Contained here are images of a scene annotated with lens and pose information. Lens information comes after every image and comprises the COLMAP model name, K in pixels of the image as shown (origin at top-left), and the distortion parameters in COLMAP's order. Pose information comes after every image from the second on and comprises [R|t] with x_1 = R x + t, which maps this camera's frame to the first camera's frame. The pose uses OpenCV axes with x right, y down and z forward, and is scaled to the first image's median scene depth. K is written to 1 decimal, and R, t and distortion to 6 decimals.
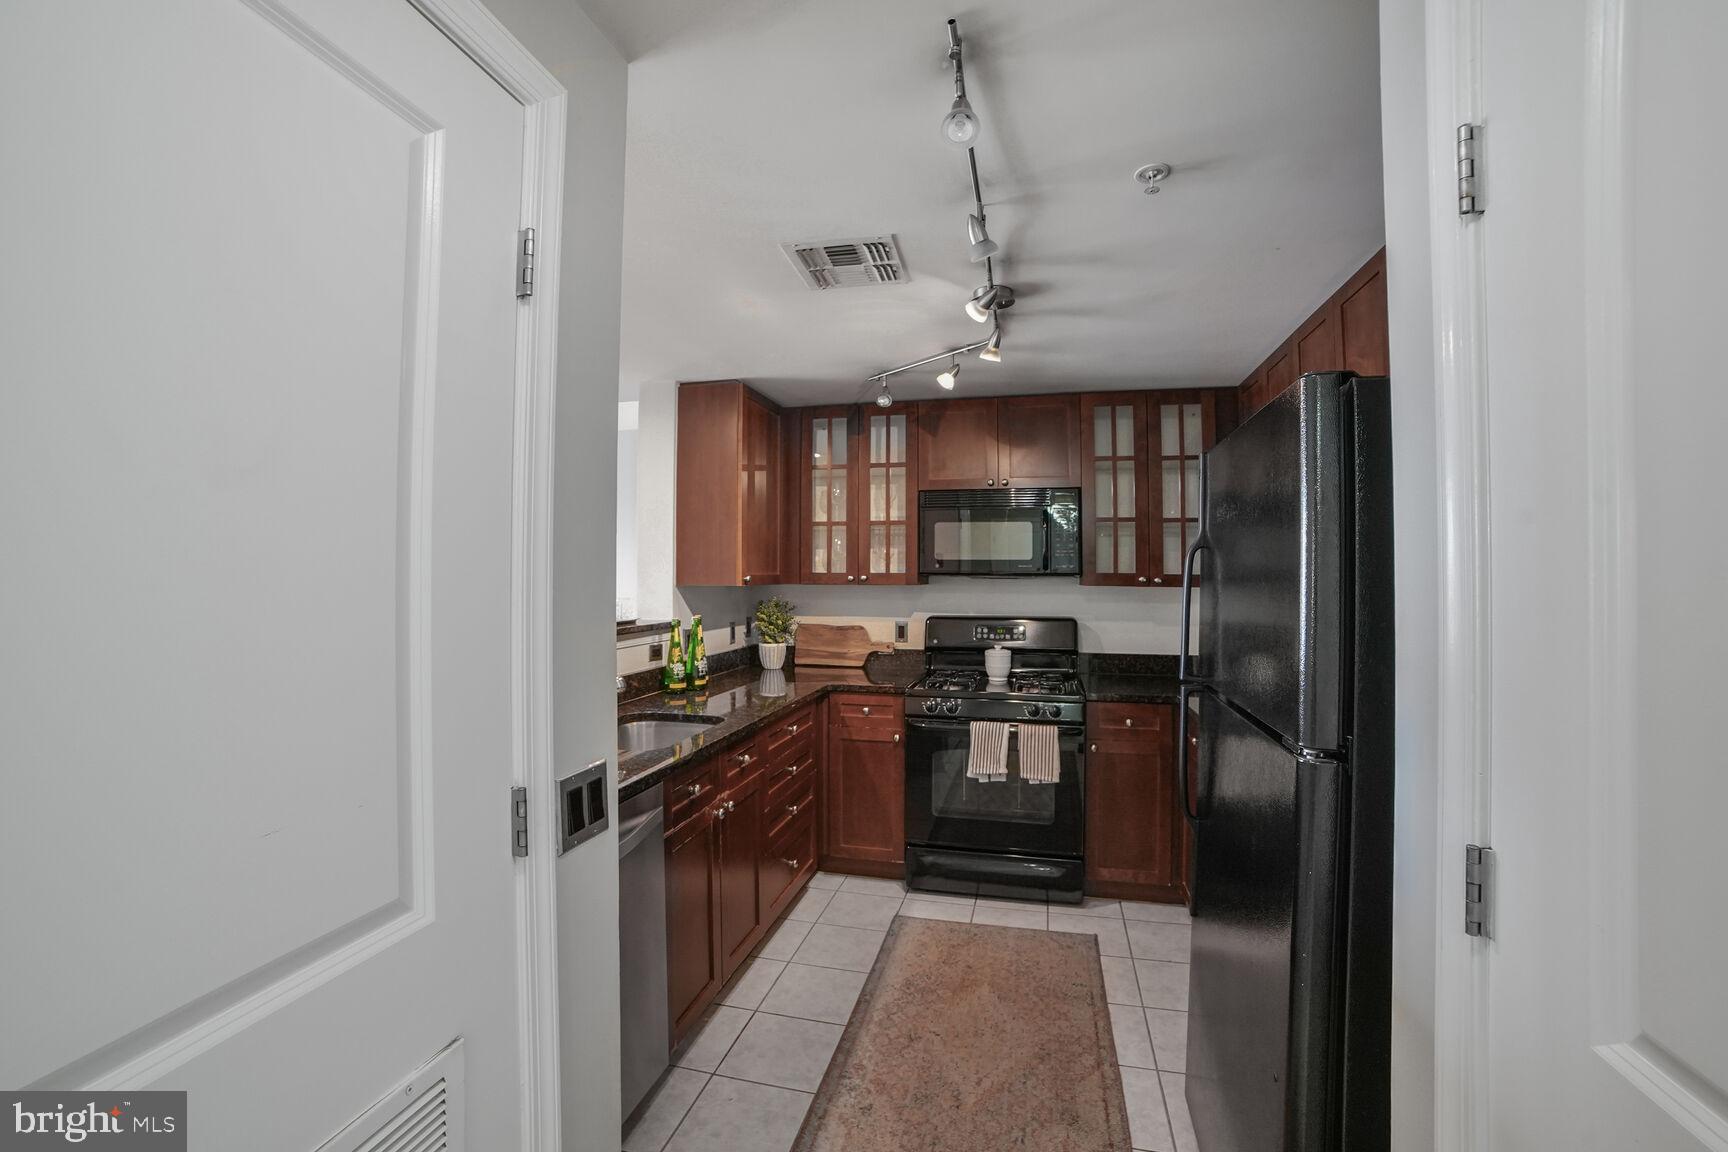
lens RADIAL K [[699.0, 0, 859.2], [0, 699.0, 586.4], [0, 0, 1]] dist [-0.100299, 0.033168]
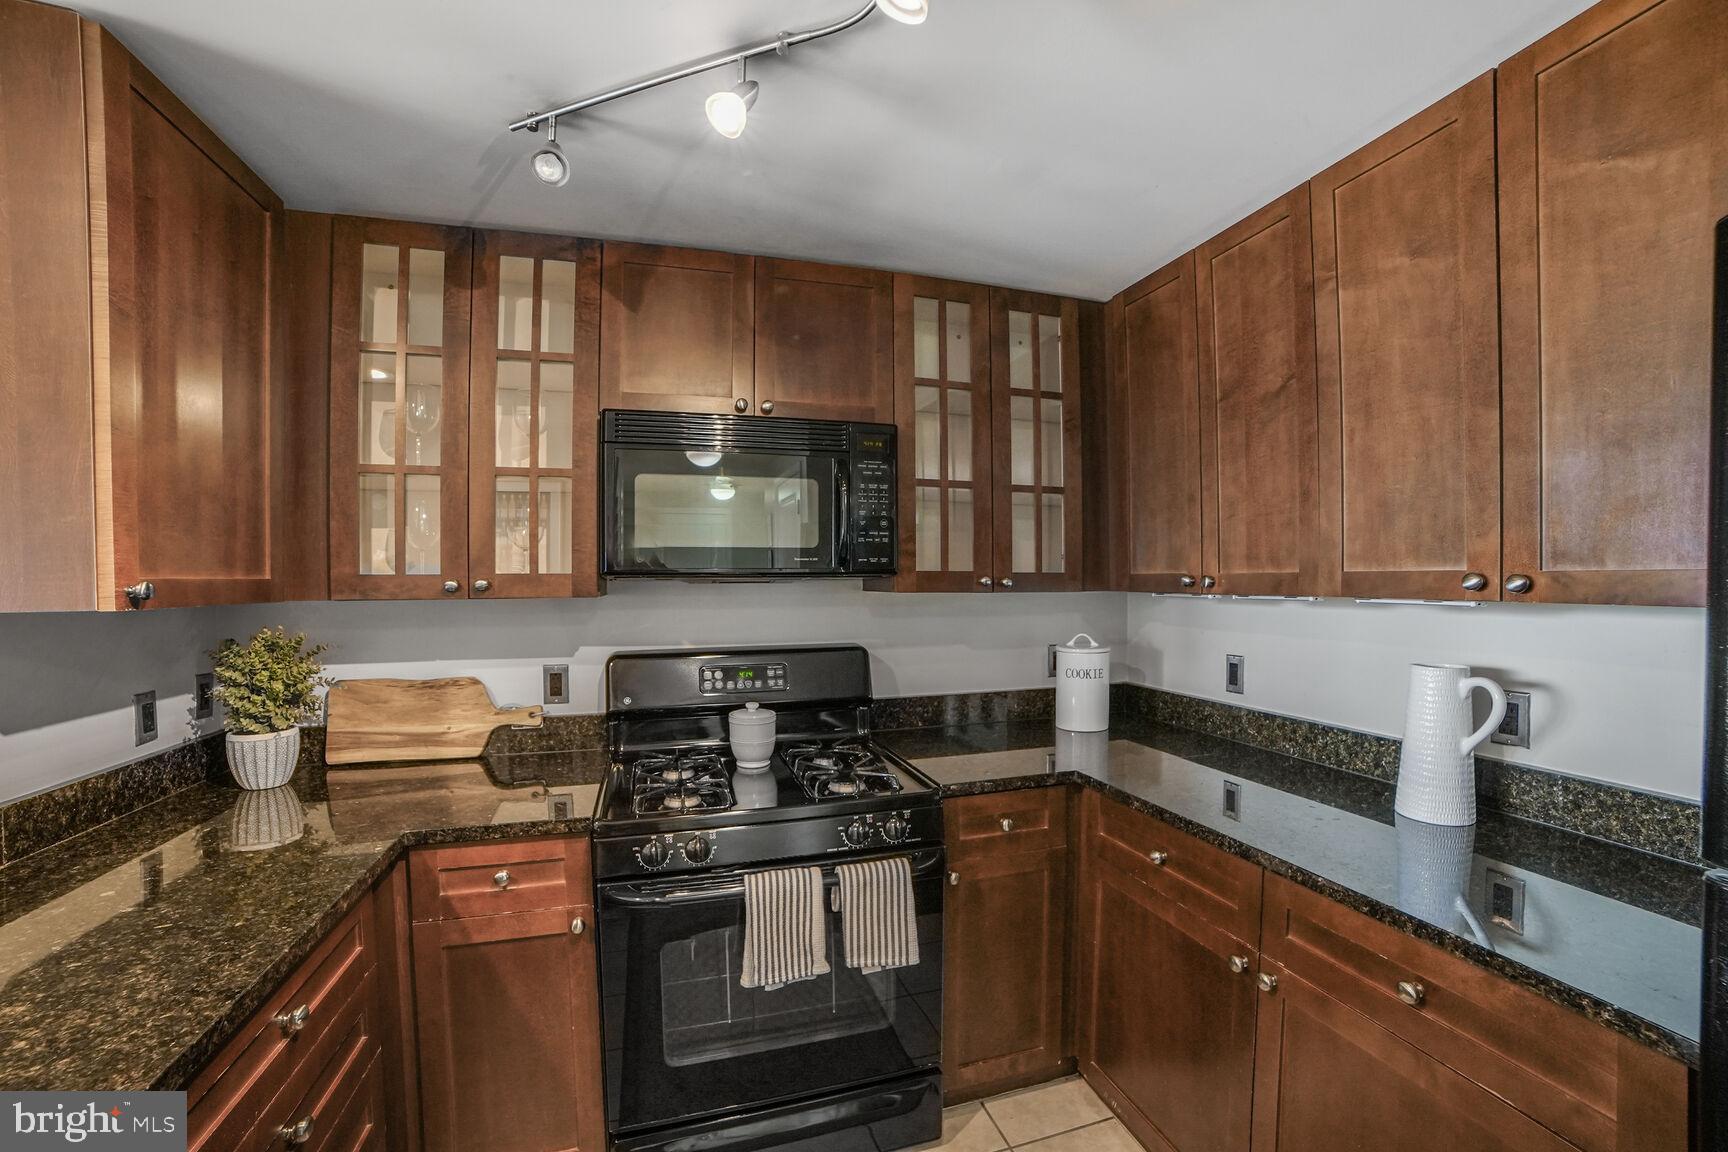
lens RADIAL K [[699.0, 0, 859.2], [0, 699.0, 586.4], [0, 0, 1]] dist [-0.100299, 0.033168]
pose [[0.853863, -0.012889, 0.520339, -0.015044], [0.017766, 0.999833, -0.004387, -0.003981], [-0.520195, 0.012990, 0.853949, 0.462078]]
